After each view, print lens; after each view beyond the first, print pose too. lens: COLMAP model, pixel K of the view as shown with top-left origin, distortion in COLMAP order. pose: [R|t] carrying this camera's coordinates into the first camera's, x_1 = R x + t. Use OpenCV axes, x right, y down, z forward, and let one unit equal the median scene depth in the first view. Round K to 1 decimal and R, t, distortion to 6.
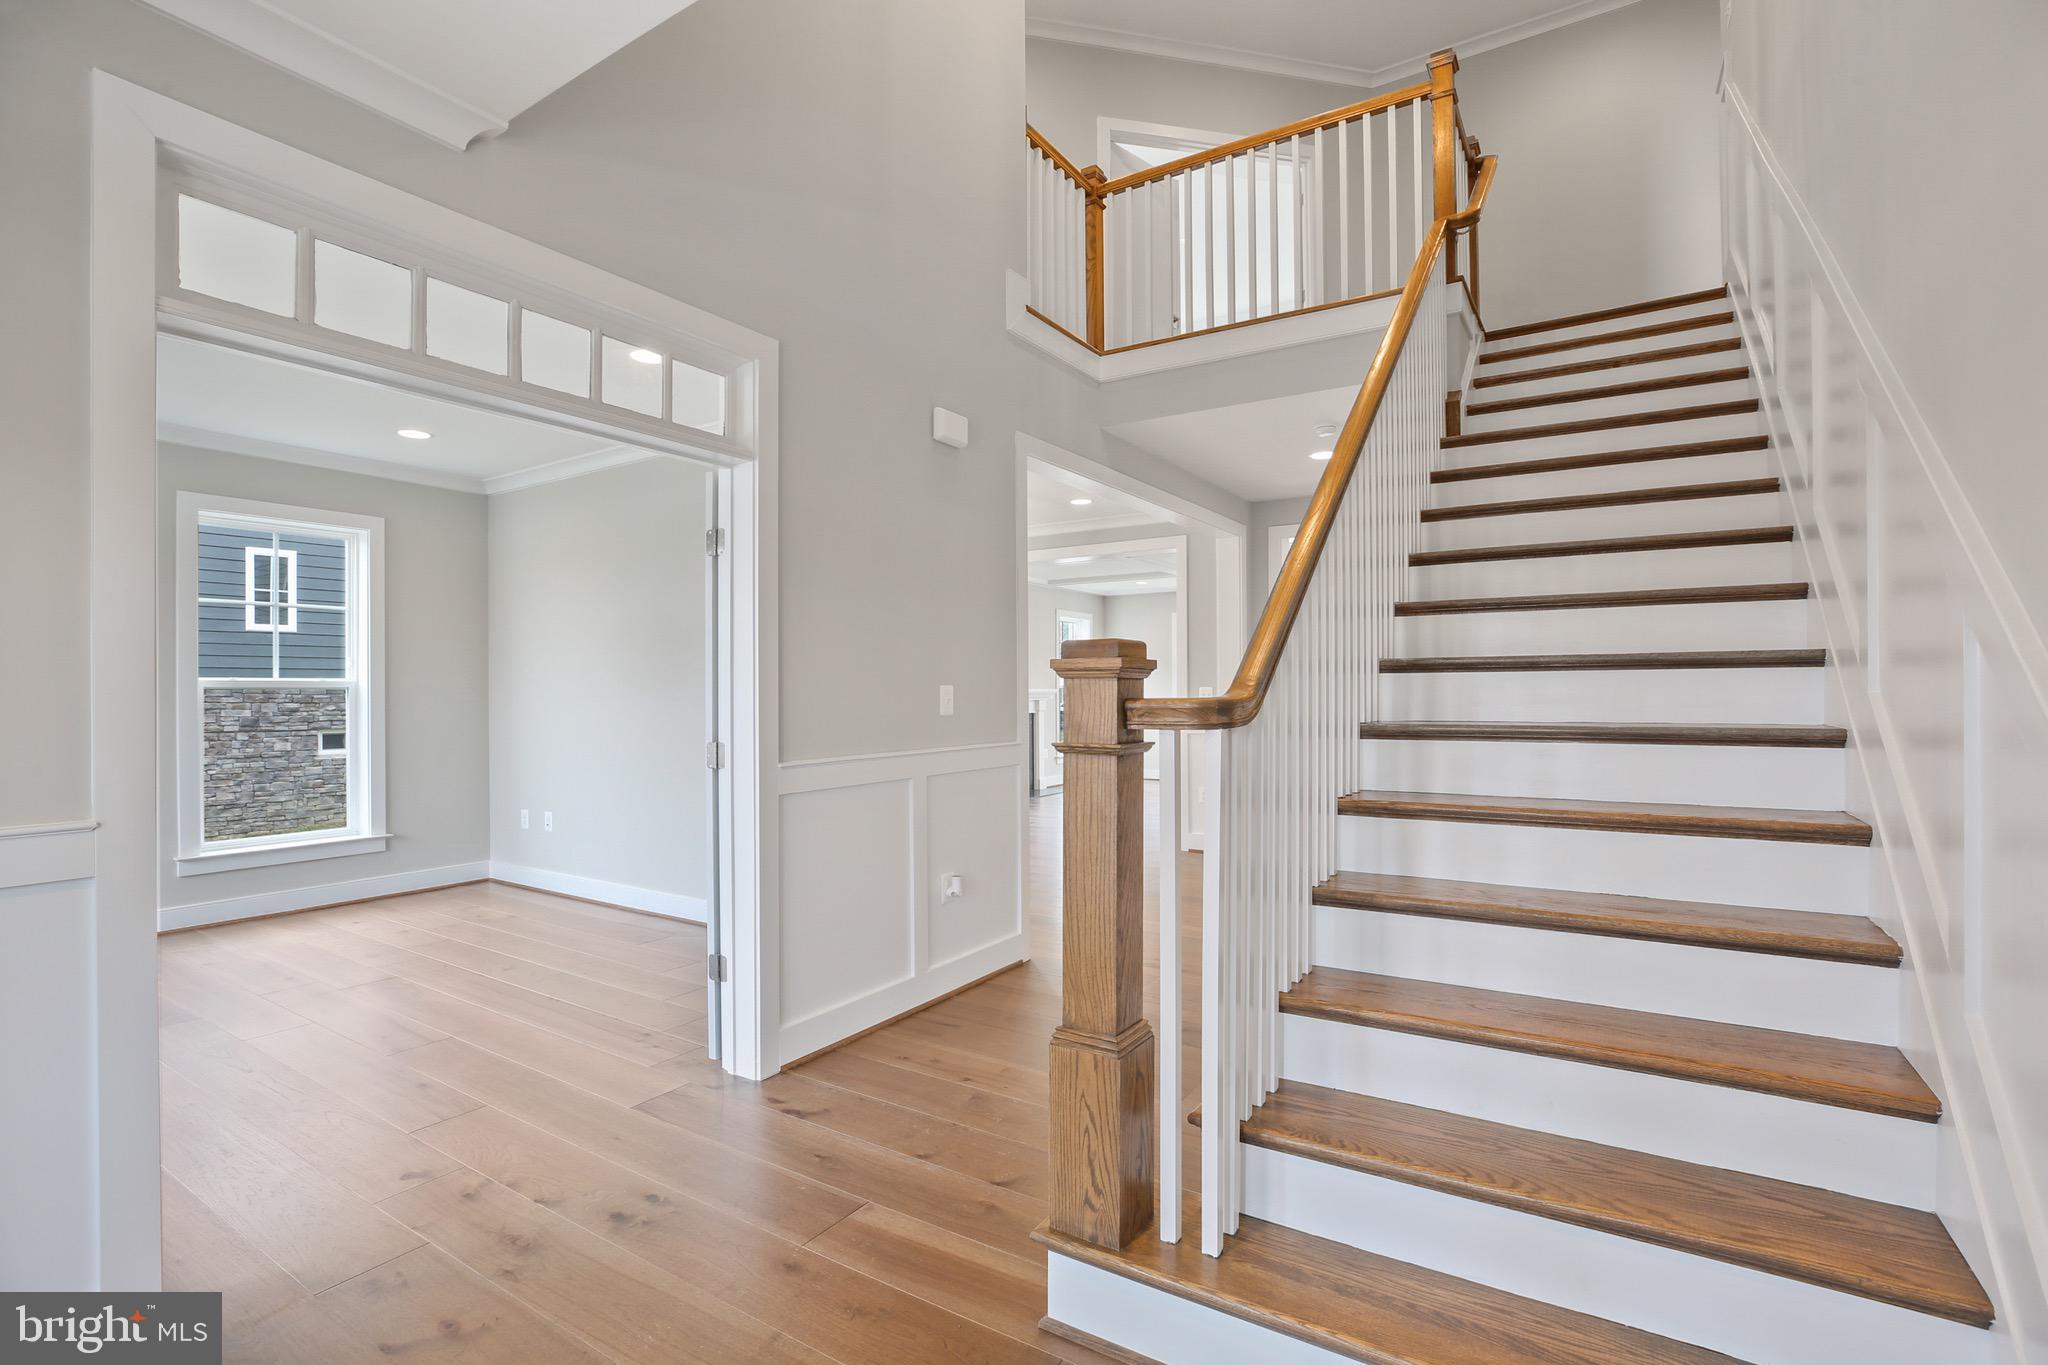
lens RADIAL K [[925.1, 0, 1019.7], [0, 925.1, 694.3], [0, 0, 1]] dist [-0.019968, 0.000748]
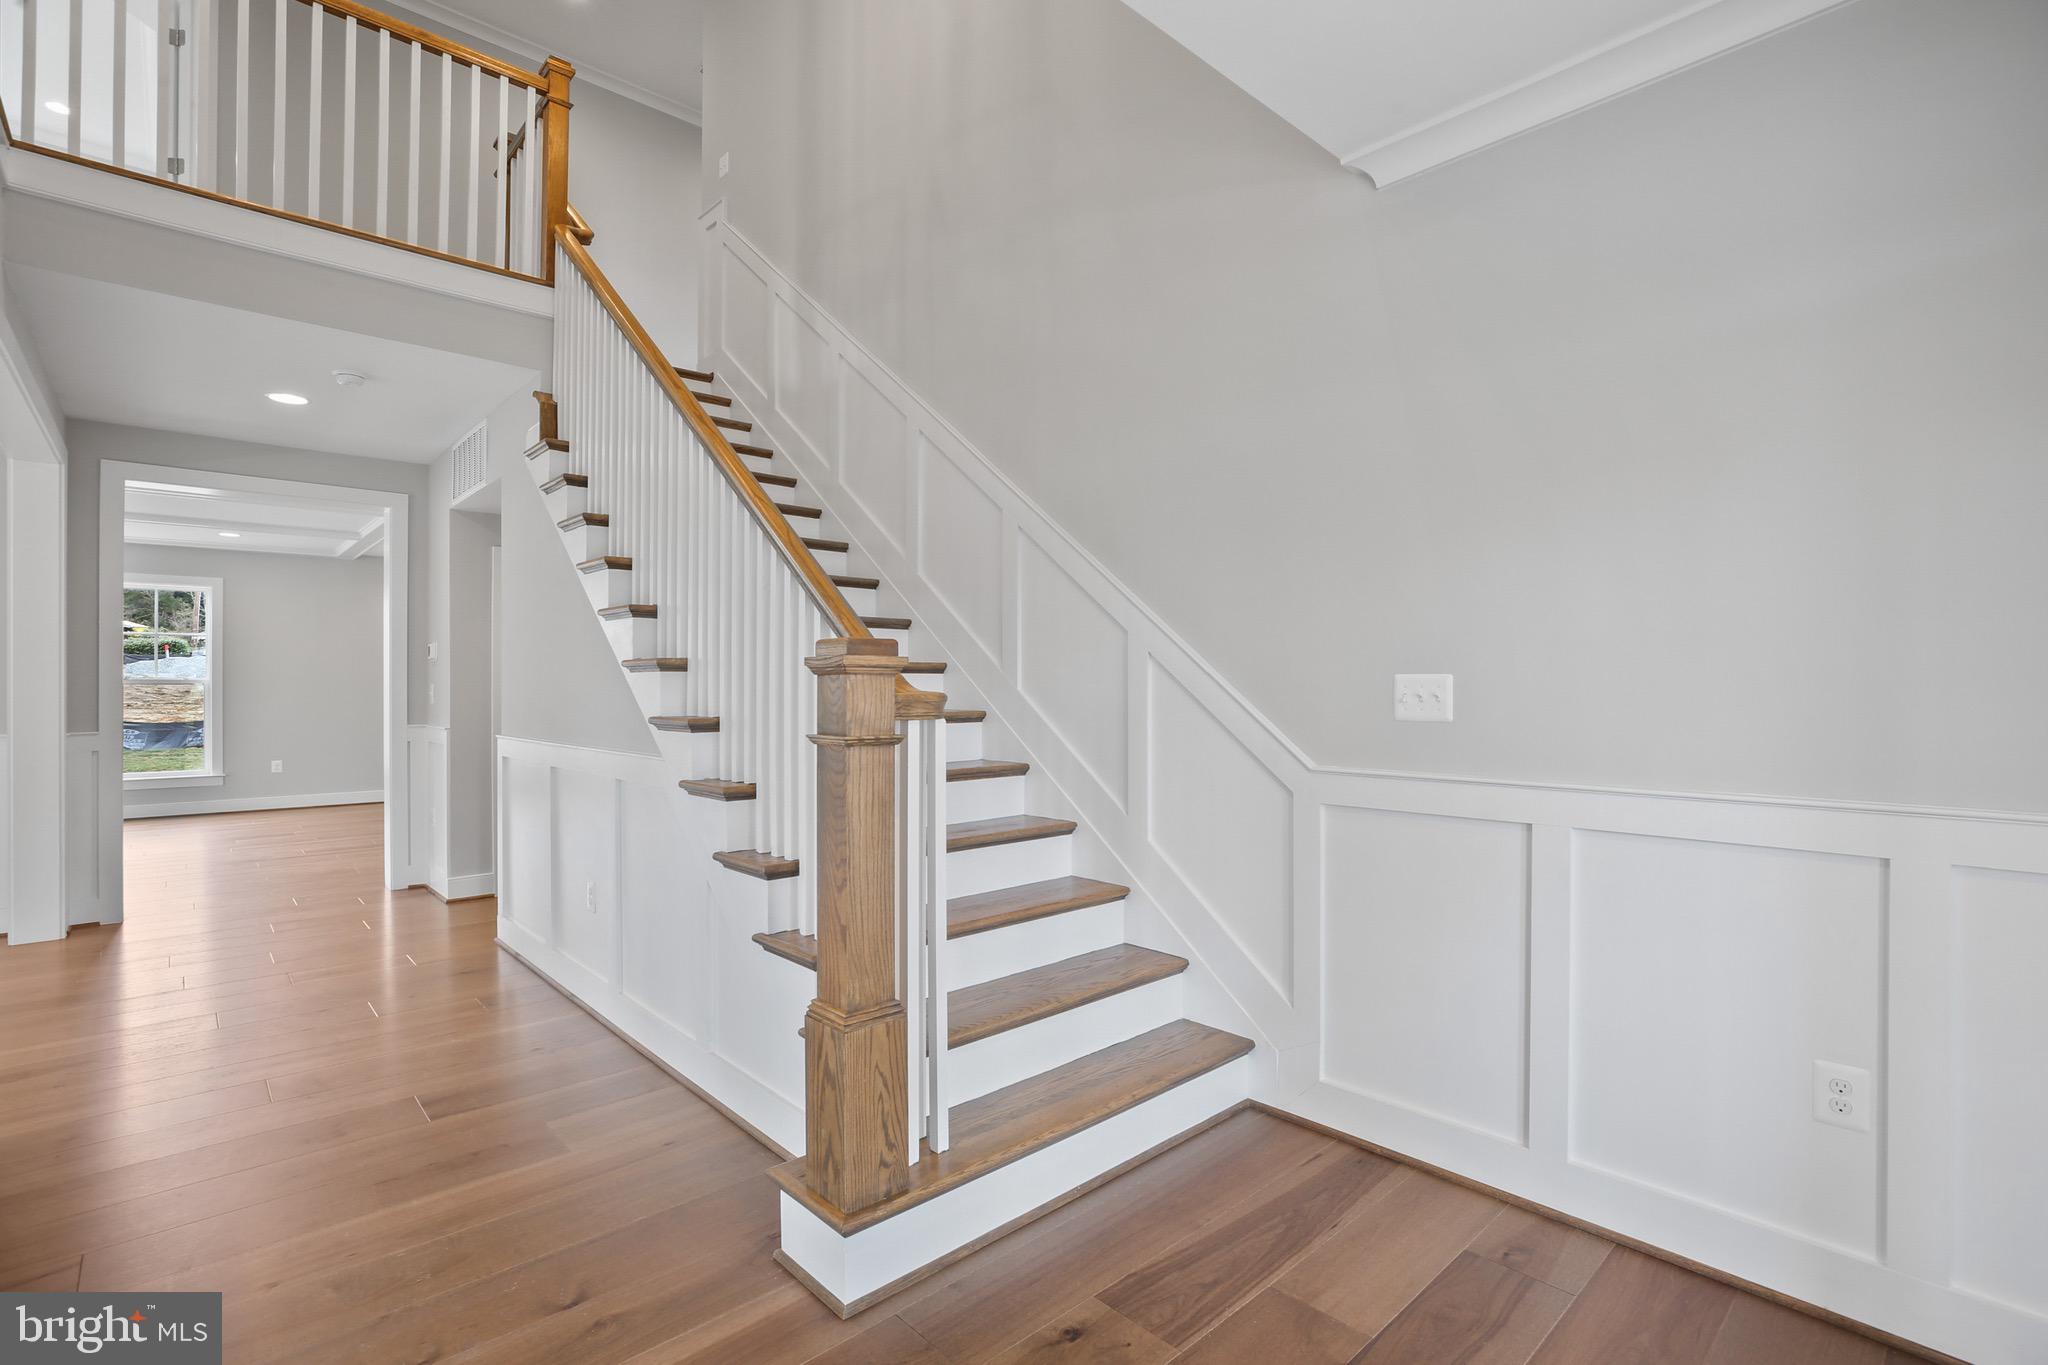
lens RADIAL K [[952.0, 0, 1024.0], [0, 952.0, 682.5], [0, 0, 1]] dist [-0.021134, 0.000273]
pose [[0.263419, 0.007771, 0.964650, -0.950222], [0.005060, 0.999943, -0.009437, 0.002672], [-0.964668, 0.007367, 0.263364, 0.544838]]
